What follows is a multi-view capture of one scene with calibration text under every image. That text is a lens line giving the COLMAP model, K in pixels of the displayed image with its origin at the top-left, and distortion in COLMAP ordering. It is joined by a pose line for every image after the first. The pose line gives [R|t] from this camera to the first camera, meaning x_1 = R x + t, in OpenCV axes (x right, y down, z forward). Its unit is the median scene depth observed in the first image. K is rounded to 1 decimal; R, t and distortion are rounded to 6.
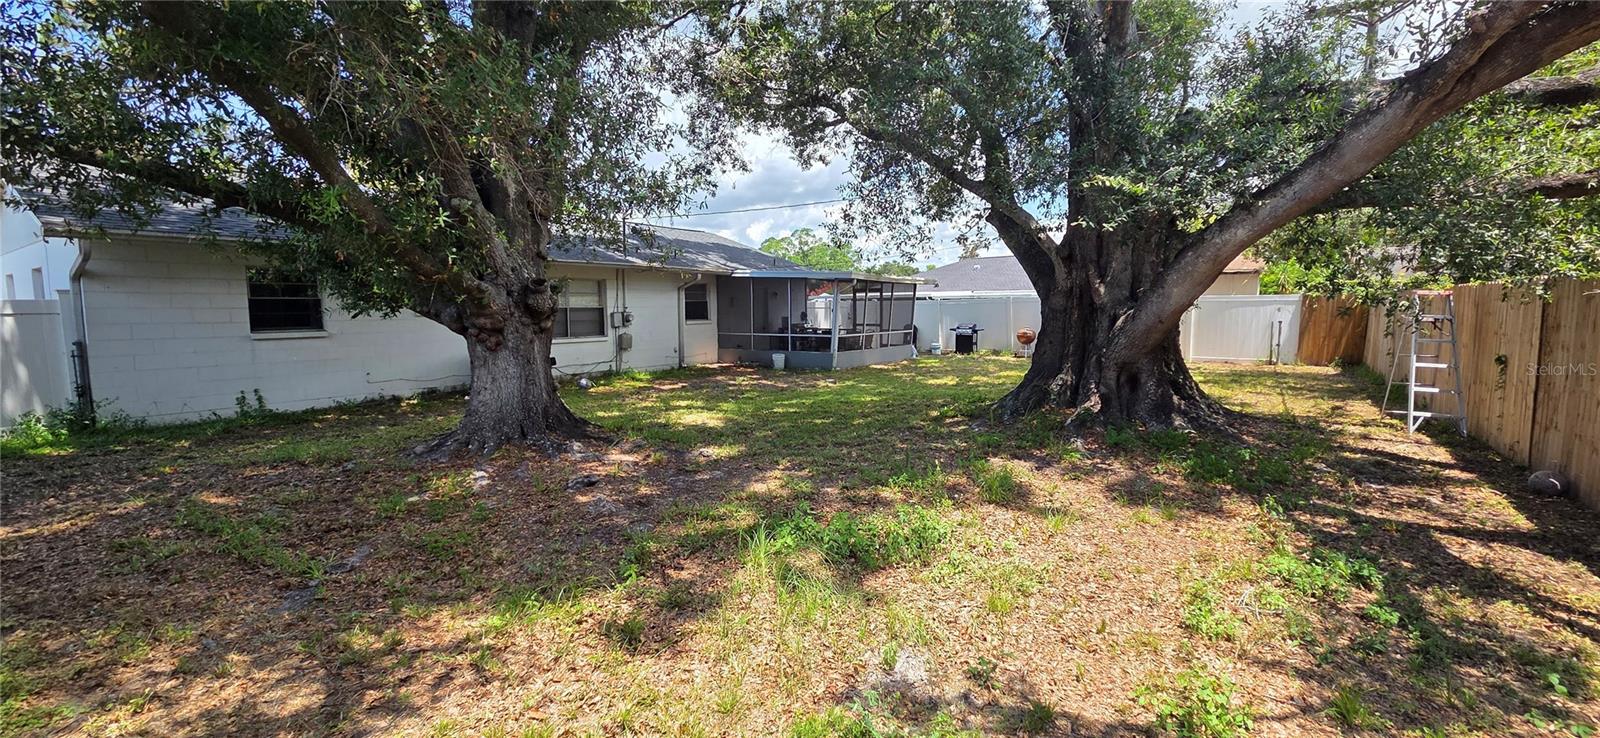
lens RADIAL K [[654.3, 0, 805.4], [0, 654.3, 363.1], [0, 0, 1]] dist [0.001591, 0.000205]
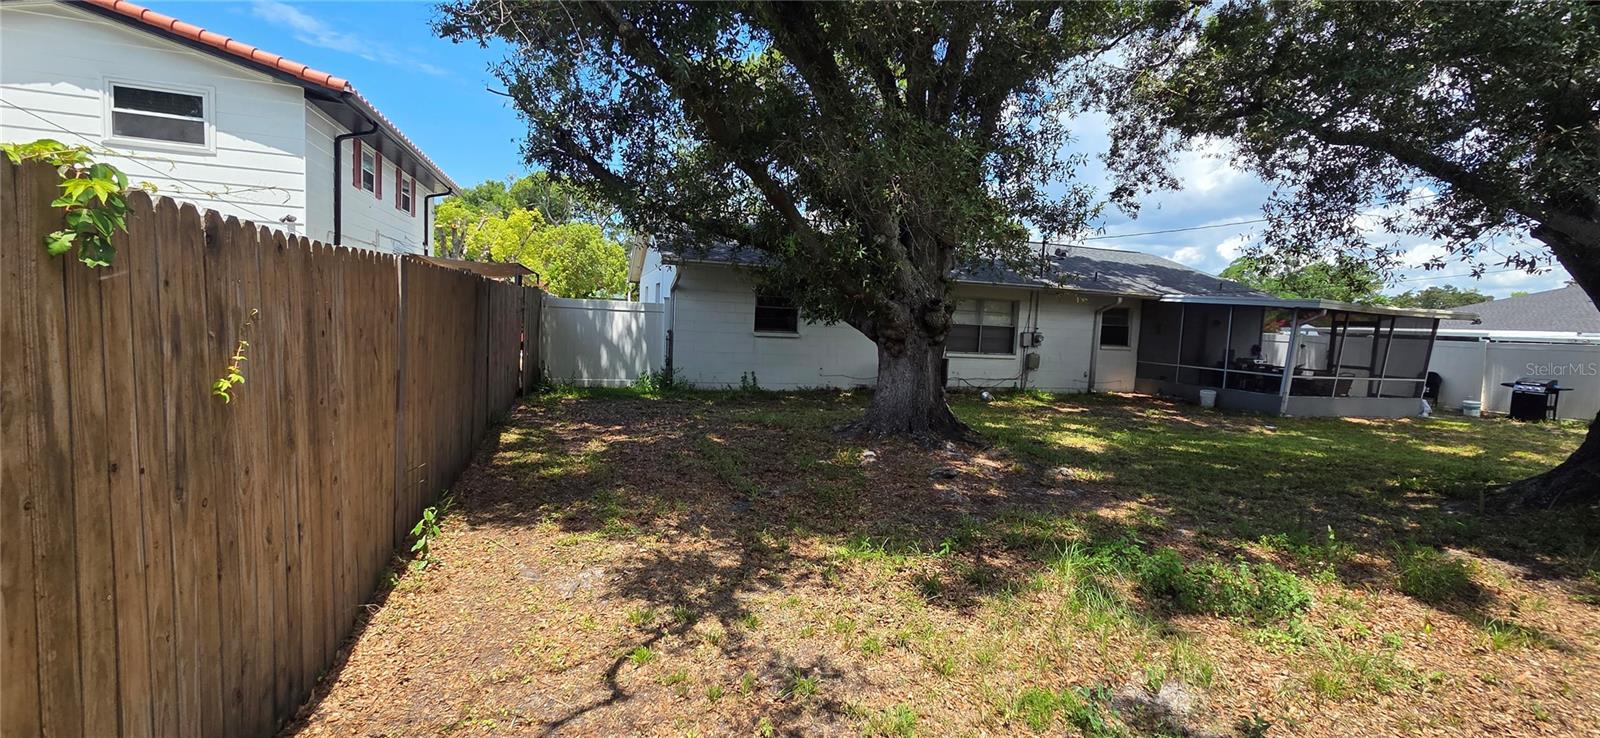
lens RADIAL K [[654.3, 0, 805.4], [0, 654.3, 363.1], [0, 0, 1]] dist [0.001591, 0.000205]
pose [[0.798420, 0.087033, -0.595777, 0.124312], [-0.104274, 0.994533, 0.005543, 0.003389], [0.593003, 0.057699, 0.803131, -0.084296]]
